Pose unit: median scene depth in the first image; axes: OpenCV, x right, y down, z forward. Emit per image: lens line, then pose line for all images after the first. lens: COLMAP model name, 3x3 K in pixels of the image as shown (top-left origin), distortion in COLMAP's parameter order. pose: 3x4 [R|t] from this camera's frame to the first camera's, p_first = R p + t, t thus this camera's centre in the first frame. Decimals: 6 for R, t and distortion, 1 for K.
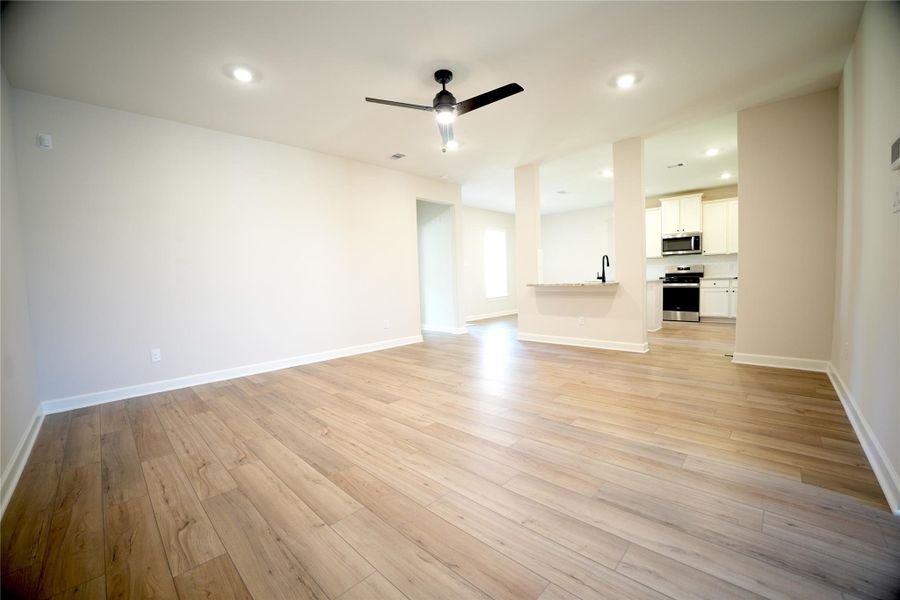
lens RADIAL K [[360.7, 0, 453.0], [0, 360.7, 302.2], [0, 0, 1]] dist [-0.070799, 0.012591]
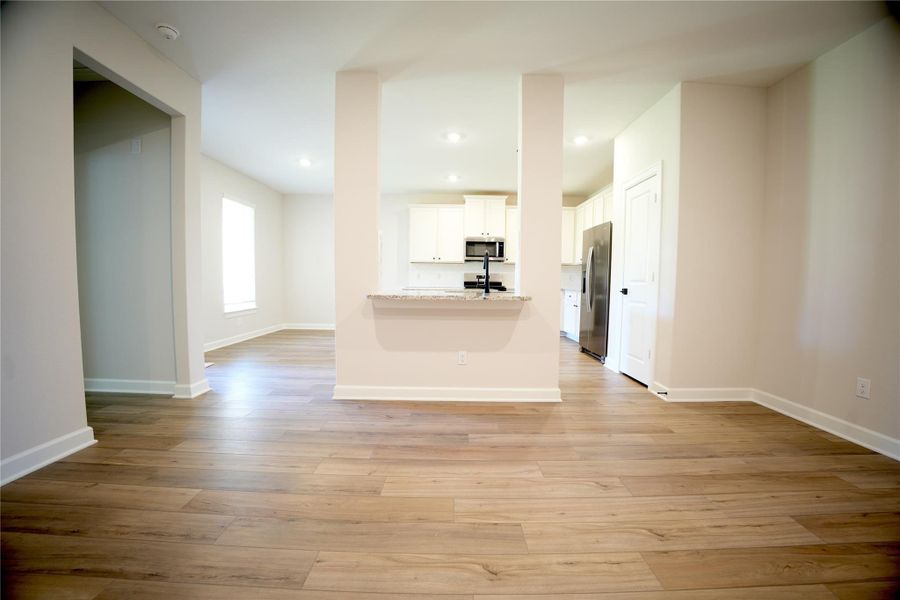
lens RADIAL K [[360.7, 0, 453.0], [0, 360.7, 302.2], [0, 0, 1]] dist [-0.070799, 0.012591]
pose [[0.719886, -0.001847, 0.694090, -0.093593], [0.010401, 0.999913, -0.008128, -0.050823], [-0.694014, 0.013071, 0.719843, 0.821976]]
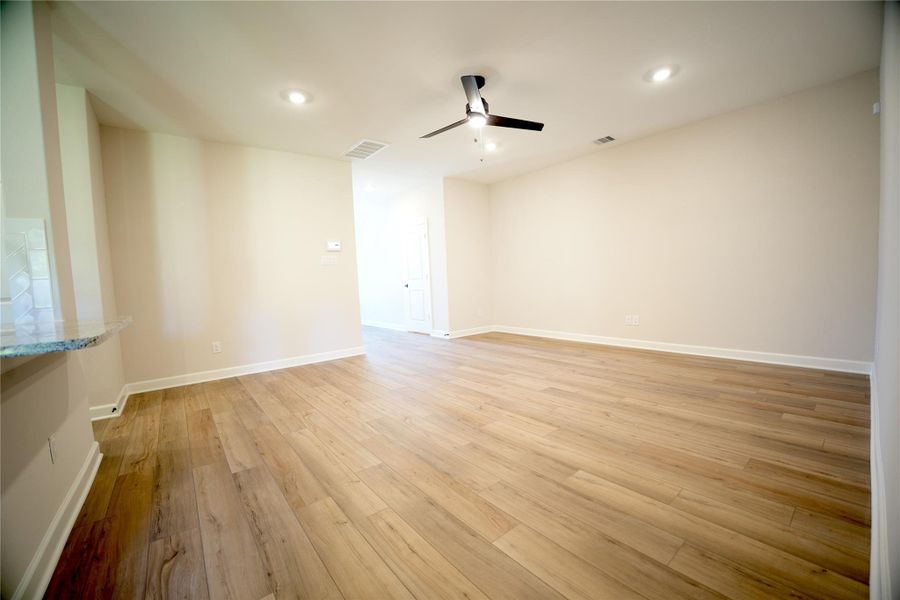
lens RADIAL K [[360.7, 0, 453.0], [0, 360.7, 302.2], [0, 0, 1]] dist [-0.070799, 0.012591]
pose [[-0.988603, 0.070498, 0.133021, -0.043277], [0.087288, 0.988318, 0.124931, -0.112155], [-0.122660, 0.135118, -0.983208, 1.732851]]
